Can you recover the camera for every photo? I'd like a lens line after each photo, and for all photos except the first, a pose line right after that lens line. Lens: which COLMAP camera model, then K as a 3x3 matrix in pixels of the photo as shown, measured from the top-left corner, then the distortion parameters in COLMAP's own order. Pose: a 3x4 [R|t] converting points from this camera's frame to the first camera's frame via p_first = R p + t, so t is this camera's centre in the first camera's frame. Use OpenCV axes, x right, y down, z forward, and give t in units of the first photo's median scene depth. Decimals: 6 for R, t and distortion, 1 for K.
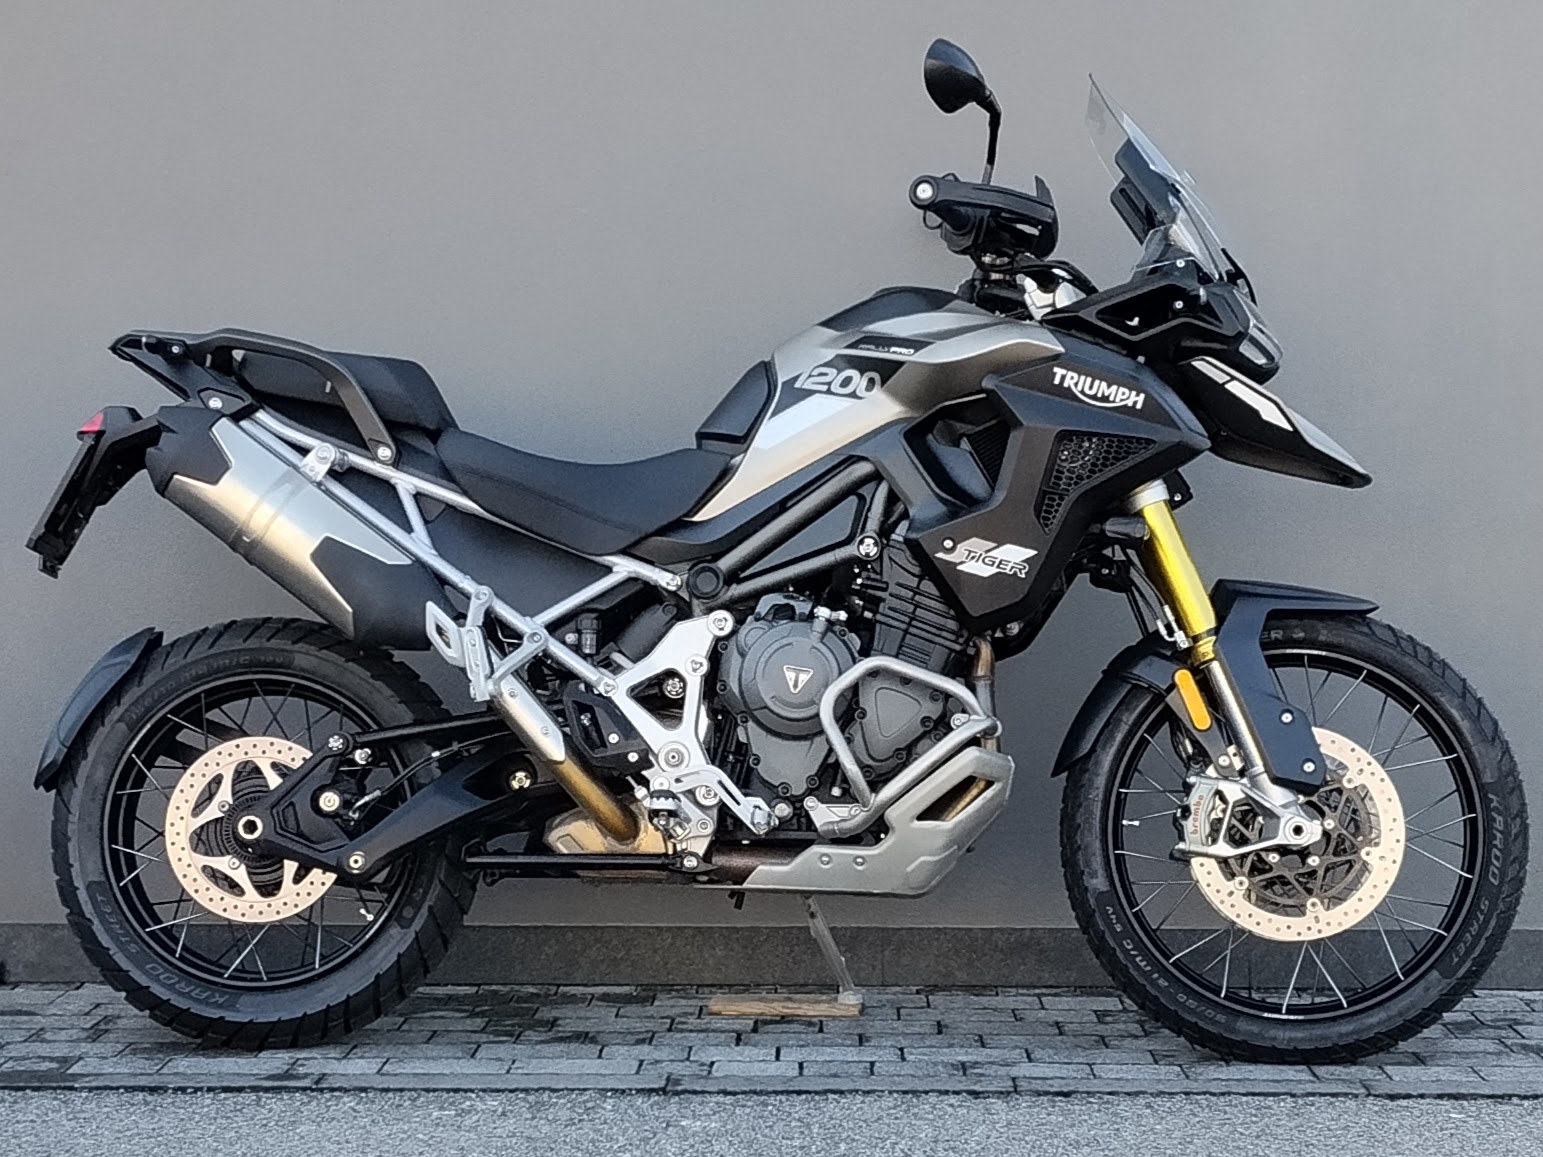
lens RADIAL K [[3410.3, 0, 884.3], [0, 3410.3, 578.4], [0, 0, 1]] dist [0.044151, 0.127810]
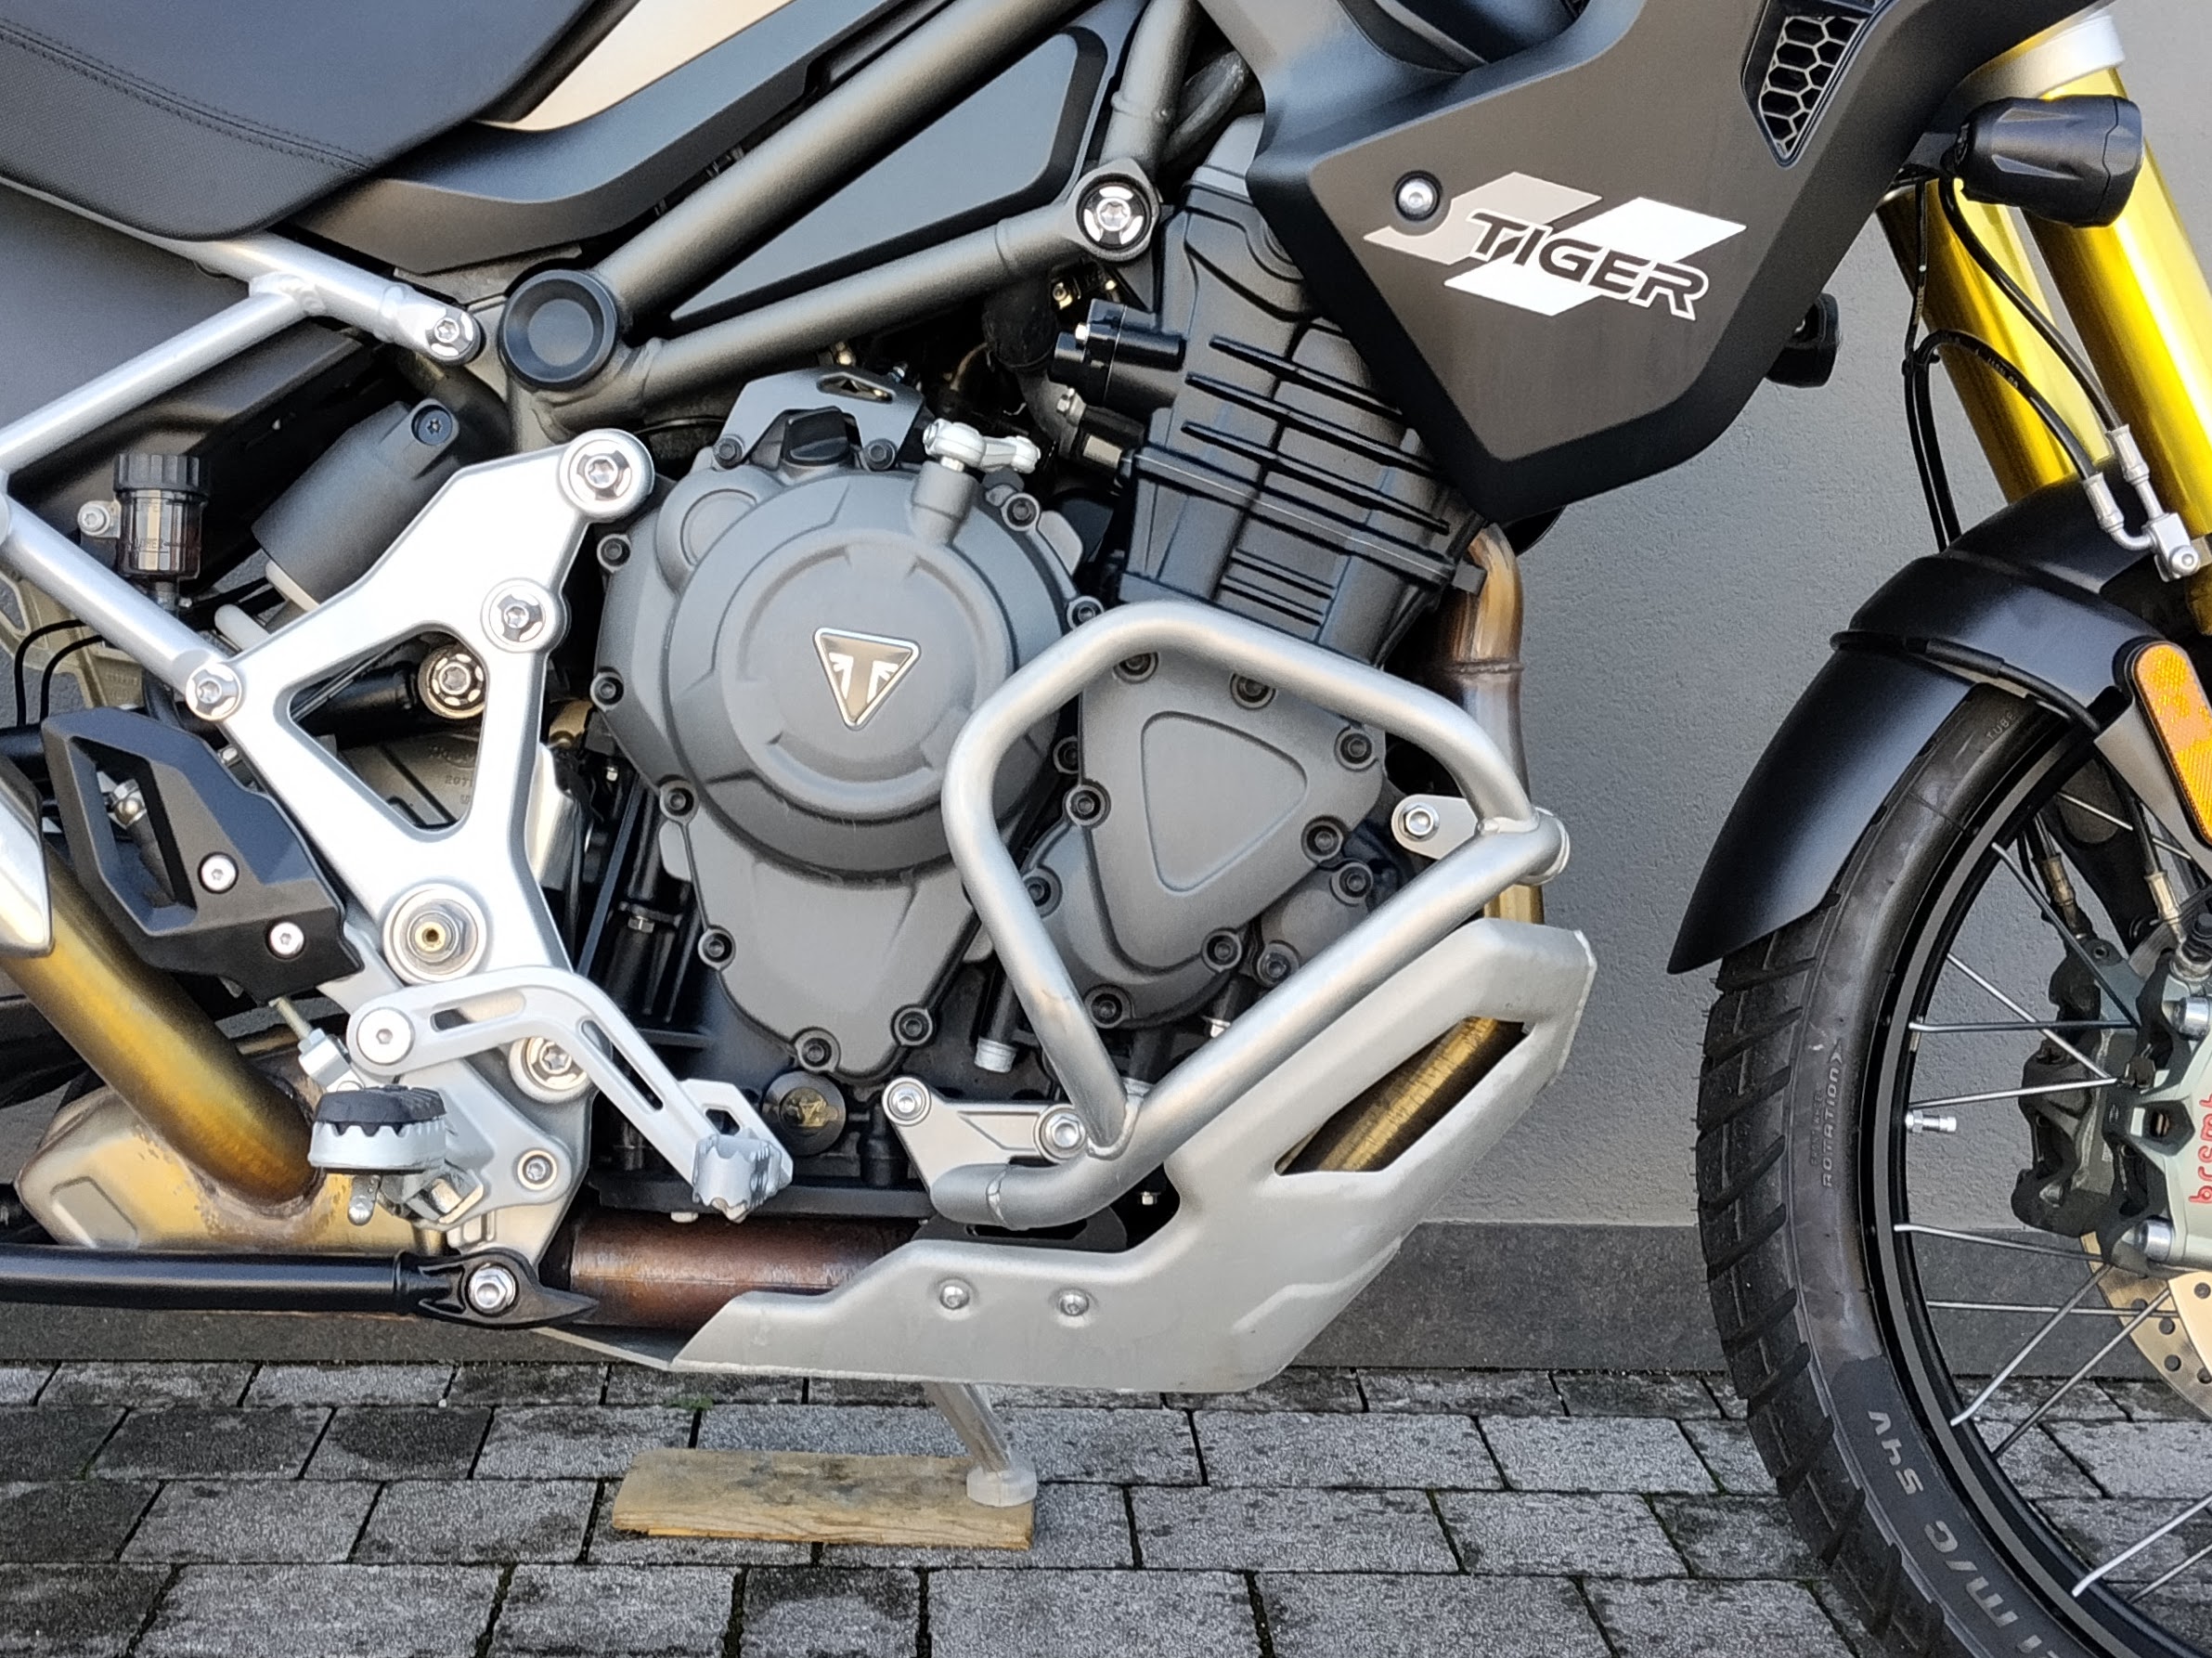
lens RADIAL K [[4911.1, 0, 1051.5], [0, 4911.1, 611.9], [0, 0, 1]] dist [0.241073, -0.930545]
pose [[0.999892, 0.008692, 0.011872, -0.014193], [-0.009247, 0.998825, 0.047575, 0.004486], [-0.011445, -0.047680, 0.998797, 0.571087]]
